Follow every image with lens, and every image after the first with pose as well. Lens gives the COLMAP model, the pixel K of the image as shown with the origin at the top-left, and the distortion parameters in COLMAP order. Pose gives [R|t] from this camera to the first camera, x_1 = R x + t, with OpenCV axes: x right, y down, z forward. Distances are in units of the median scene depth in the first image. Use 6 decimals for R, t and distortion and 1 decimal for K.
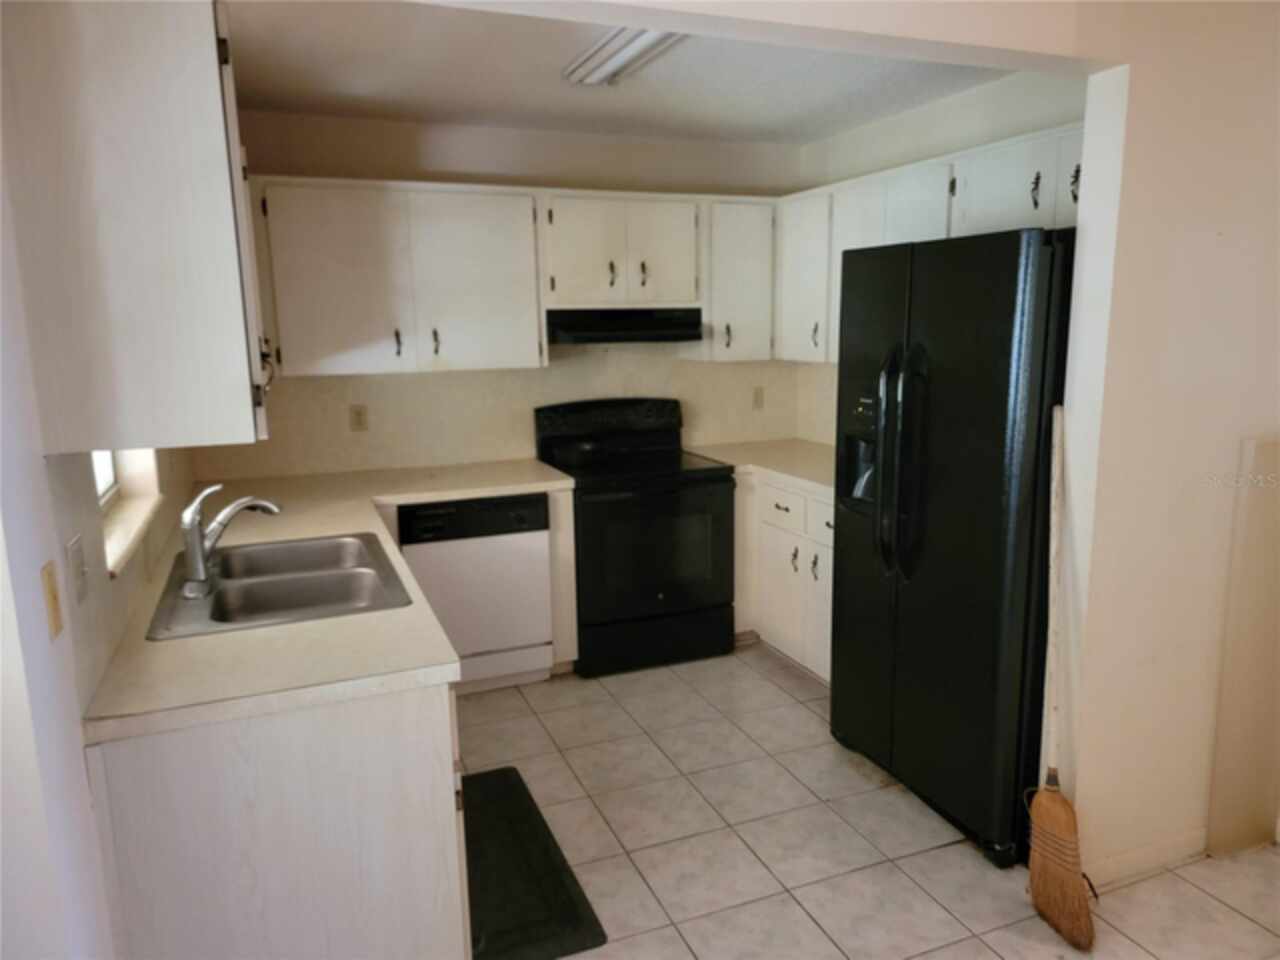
lens RADIAL K [[902.3, 0, 651.7], [0, 902.3, 477.6], [0, 0, 1]] dist [0.084186, -0.081944]
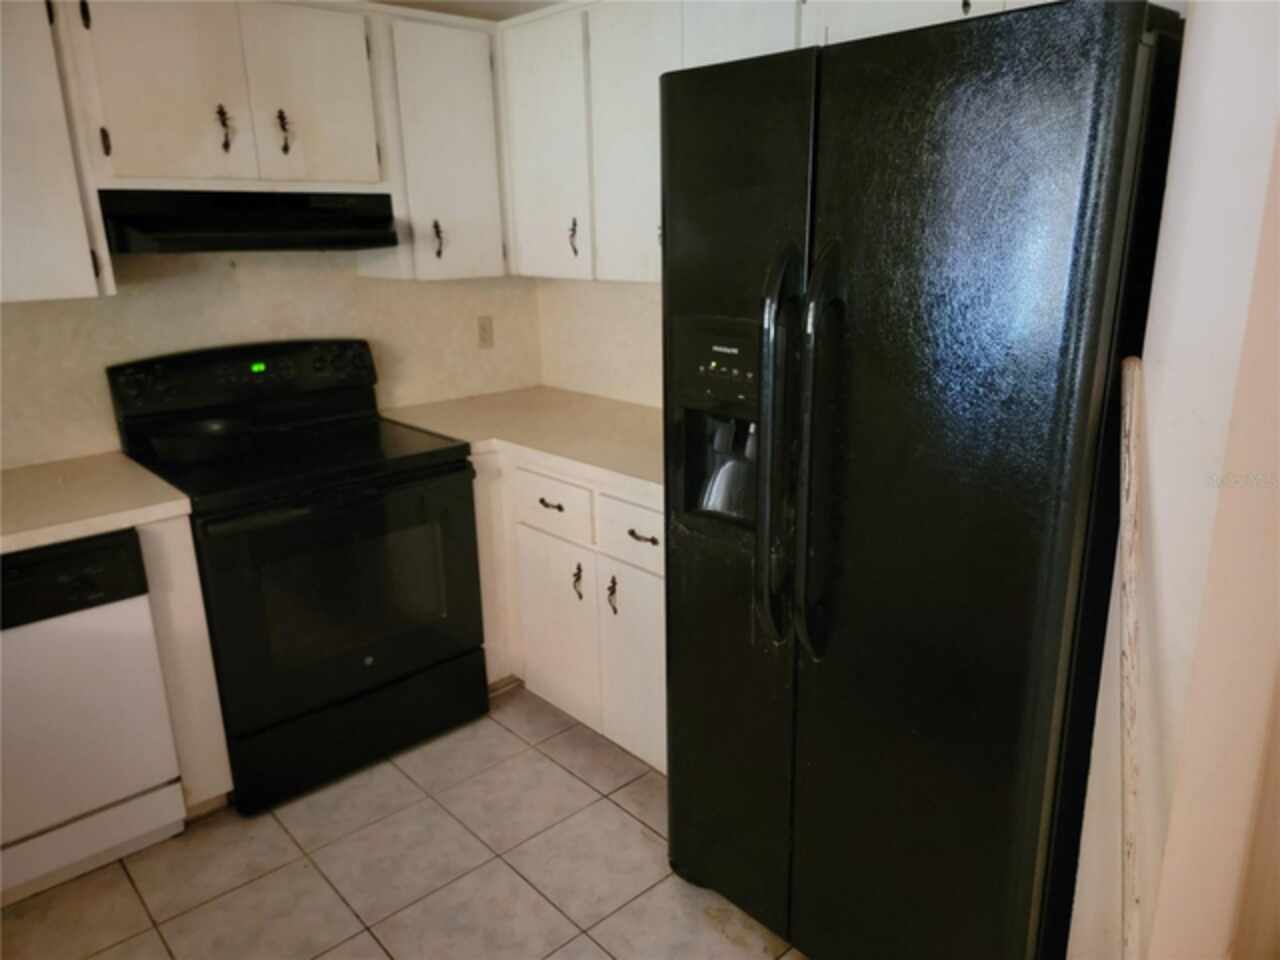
lens RADIAL K [[902.3, 0, 651.7], [0, 902.3, 477.6], [0, 0, 1]] dist [0.084186, -0.081944]
pose [[0.940982, -0.094588, 0.324972, 0.000633], [0.063558, 0.992457, 0.104831, -0.049125], [-0.332436, -0.077989, 0.939896, 0.344815]]
